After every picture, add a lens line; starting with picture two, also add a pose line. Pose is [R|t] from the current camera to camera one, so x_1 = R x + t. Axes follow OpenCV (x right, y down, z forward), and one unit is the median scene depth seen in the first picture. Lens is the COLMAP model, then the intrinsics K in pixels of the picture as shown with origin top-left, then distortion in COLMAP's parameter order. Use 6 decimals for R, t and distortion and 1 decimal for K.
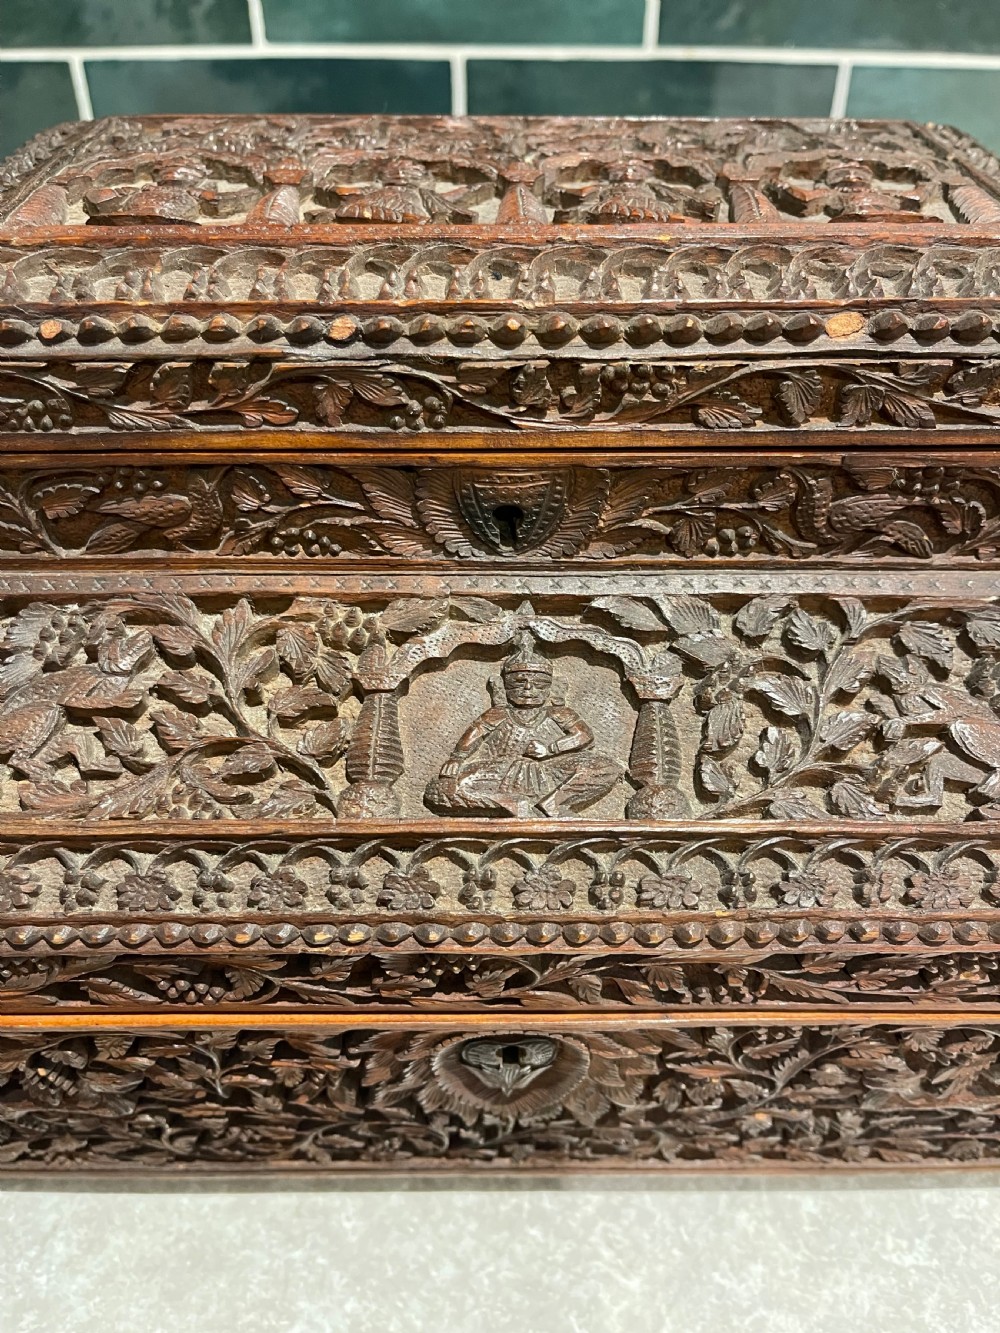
lens RADIAL K [[1051.6, 0, 500.0], [0, 1051.6, 666.5], [0, 0, 1]] dist [0.045732, -0.095972]
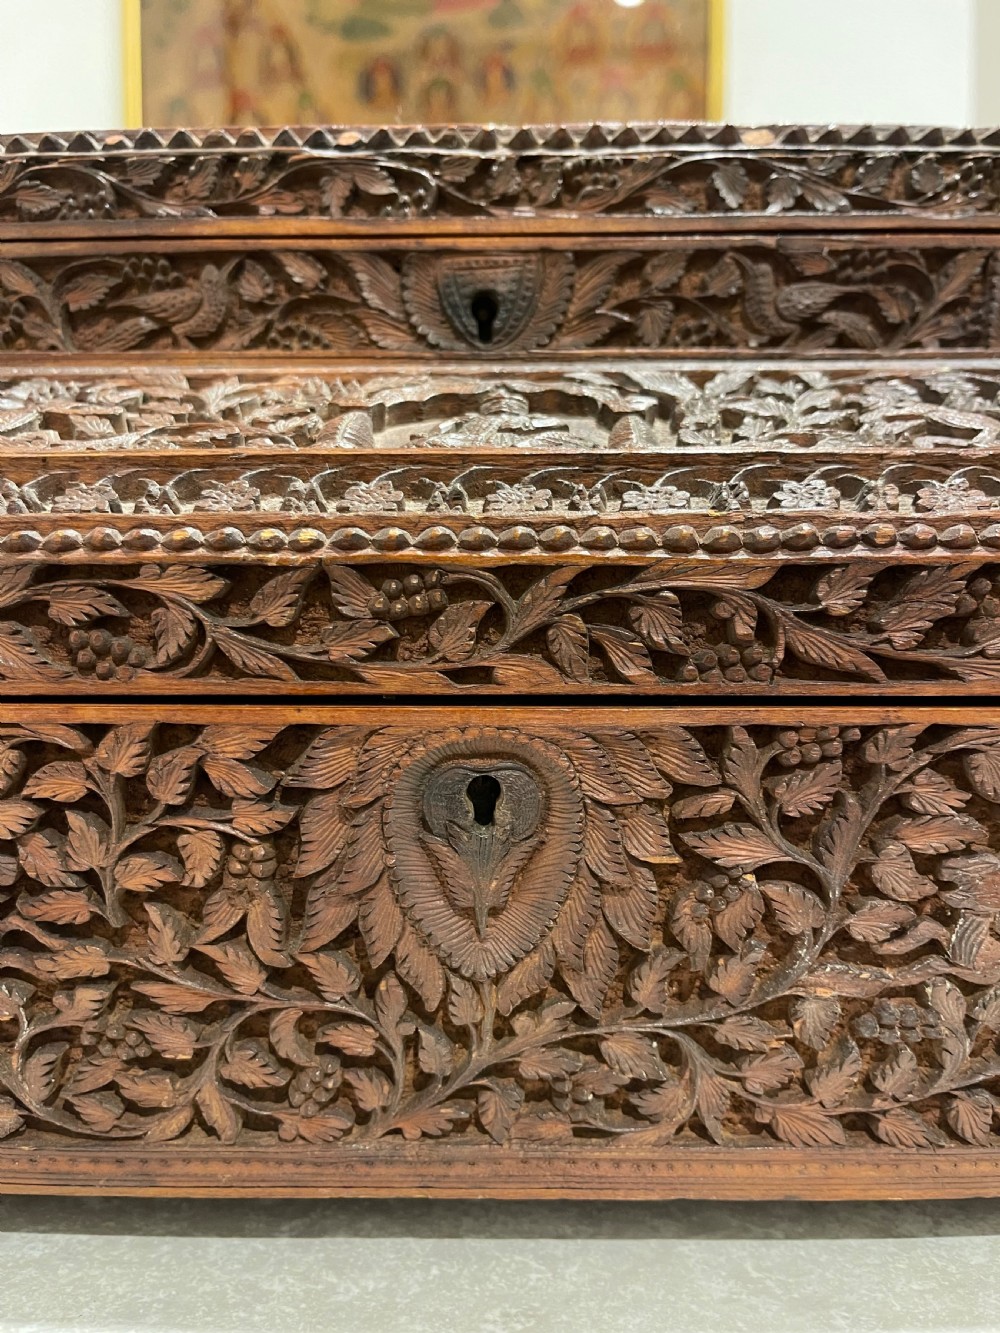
lens RADIAL K [[1028.5, 0, 497.3], [0, 1028.5, 676.3], [0, 0, 1]] dist [0.025162, -0.000776]
pose [[0.999869, -0.004007, -0.015691, 0.038293], [-0.005703, 0.819718, -0.572739, 0.840737], [0.015158, 0.572753, 0.819588, 0.353602]]
